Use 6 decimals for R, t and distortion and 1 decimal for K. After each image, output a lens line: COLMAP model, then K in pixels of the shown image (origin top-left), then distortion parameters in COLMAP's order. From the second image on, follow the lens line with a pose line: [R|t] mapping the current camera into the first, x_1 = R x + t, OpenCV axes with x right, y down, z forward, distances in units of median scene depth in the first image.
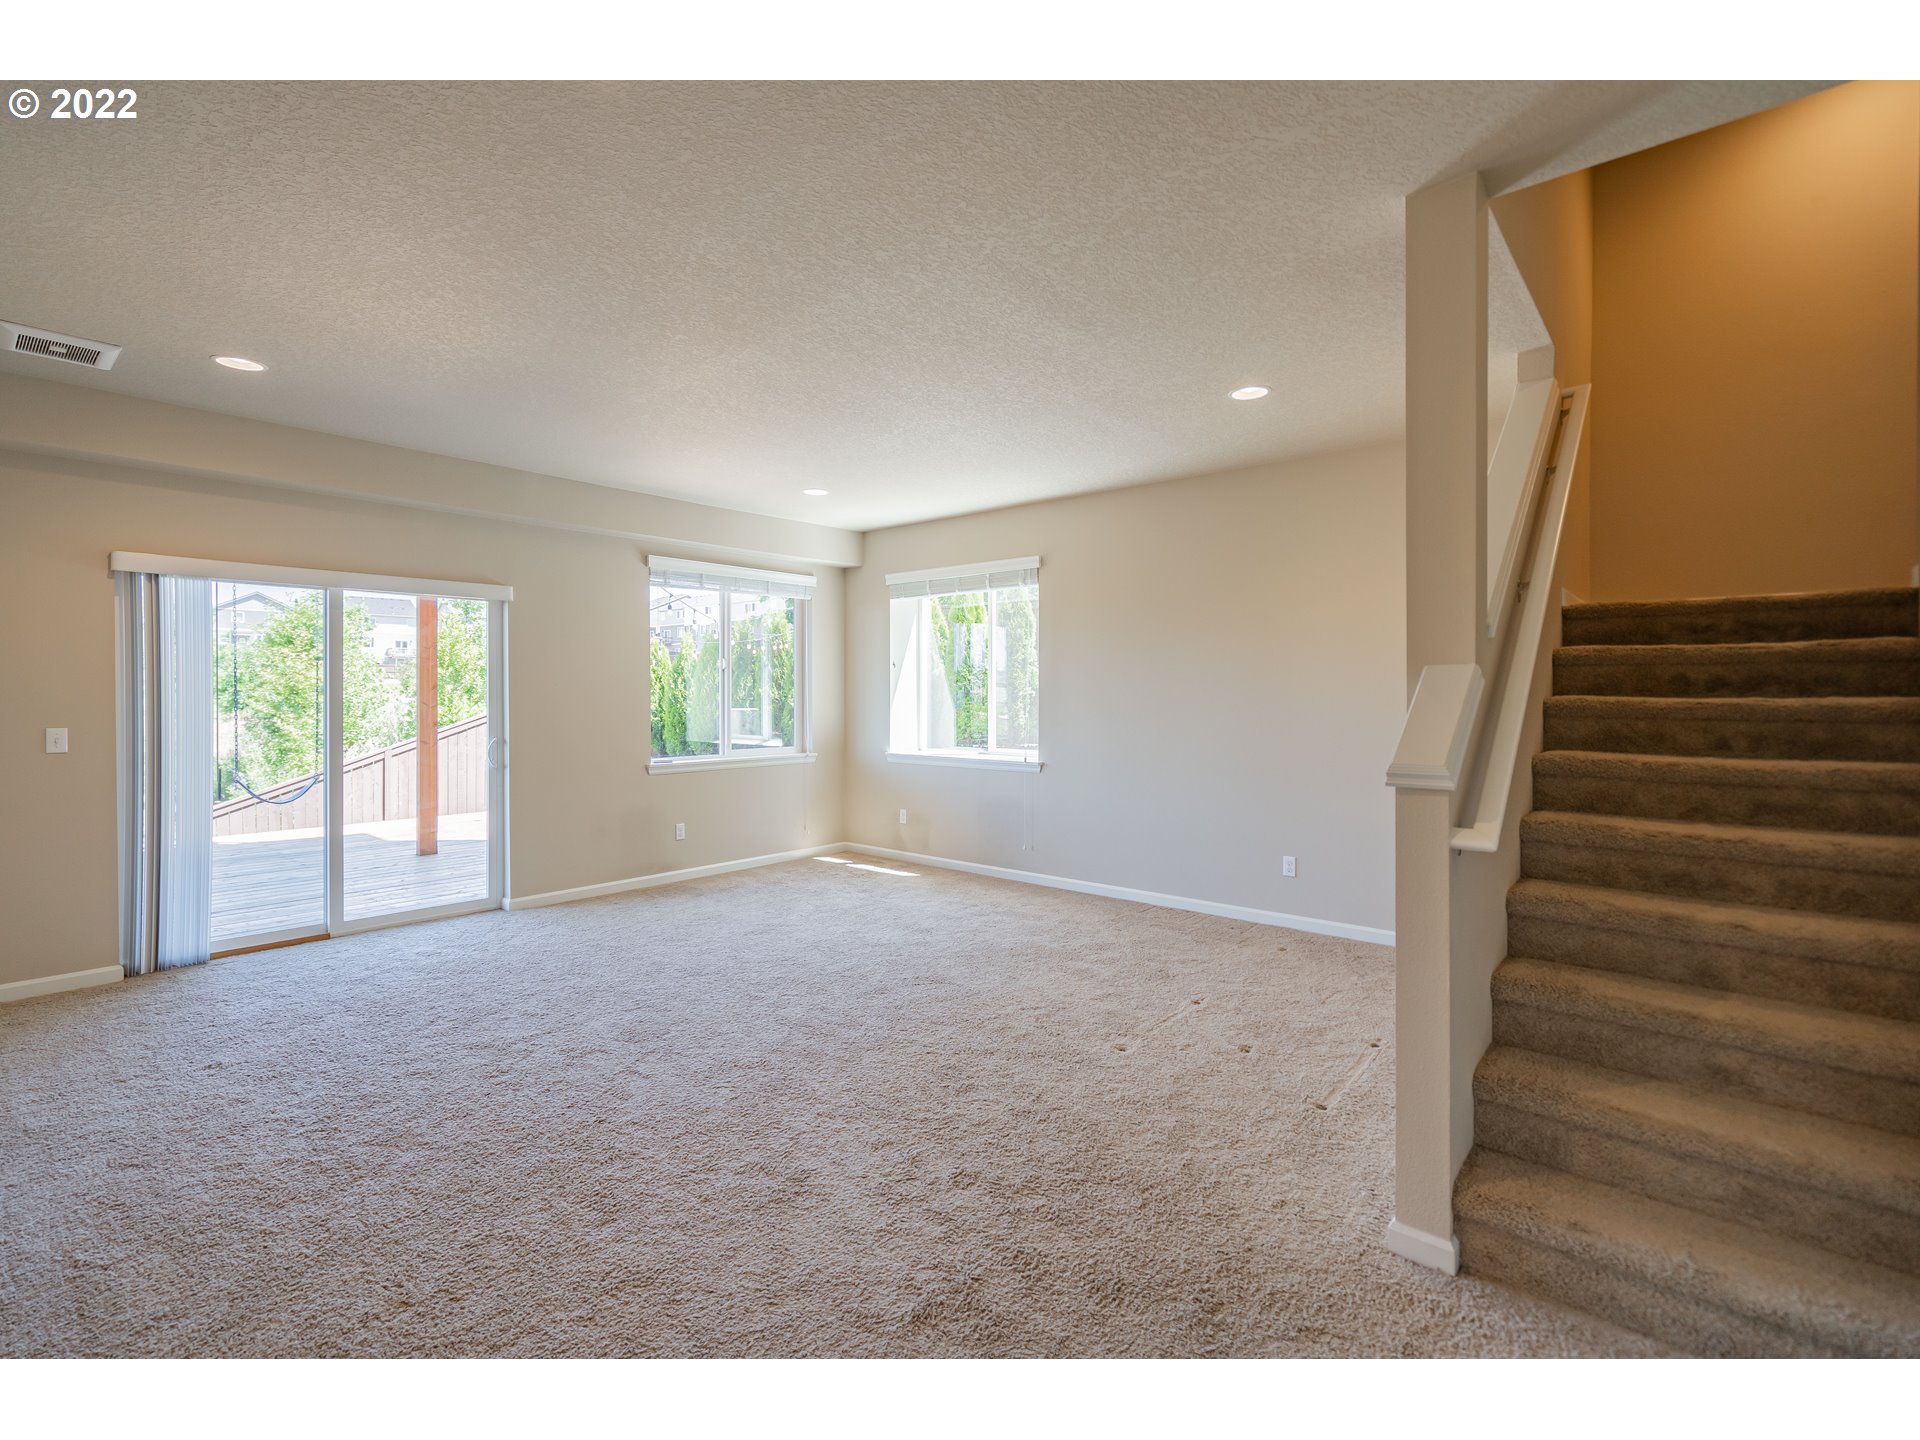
lens RADIAL K [[879.1, 0, 951.8], [0, 879.1, 721.6], [0, 0, 1]] dist [-0.001498, 0.000049]
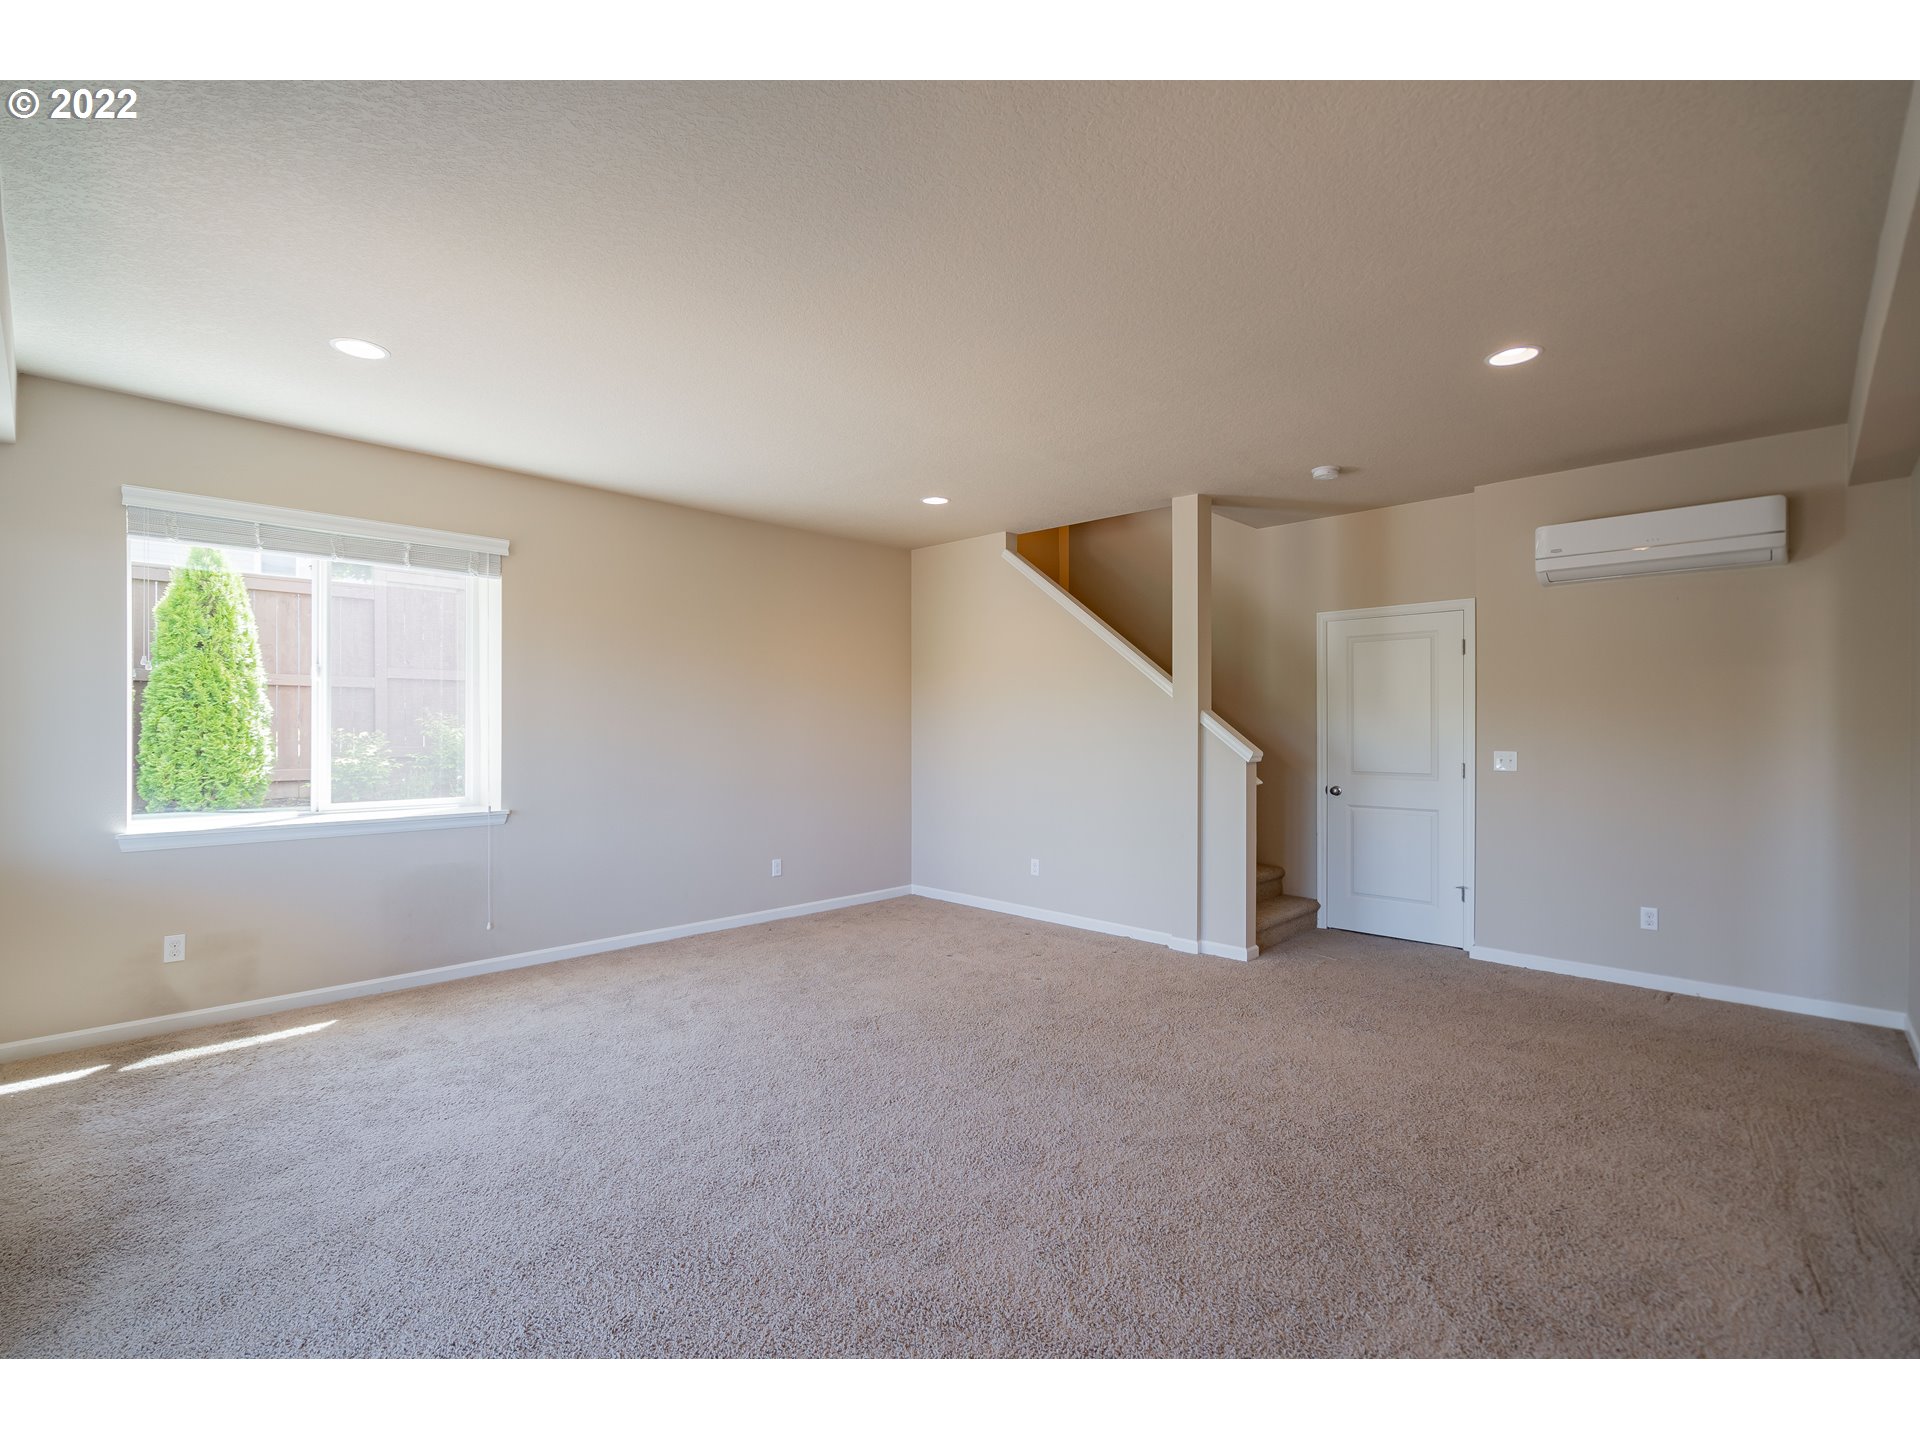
lens RADIAL K [[879.1, 0, 951.8], [0, 879.1, 721.6], [0, 0, 1]] dist [-0.001498, 0.000049]
pose [[0.045939, 0.006412, 0.998924, -0.649262], [0.028038, 0.999577, -0.007706, -0.013410], [-0.998551, 0.028362, 0.045740, 0.576631]]
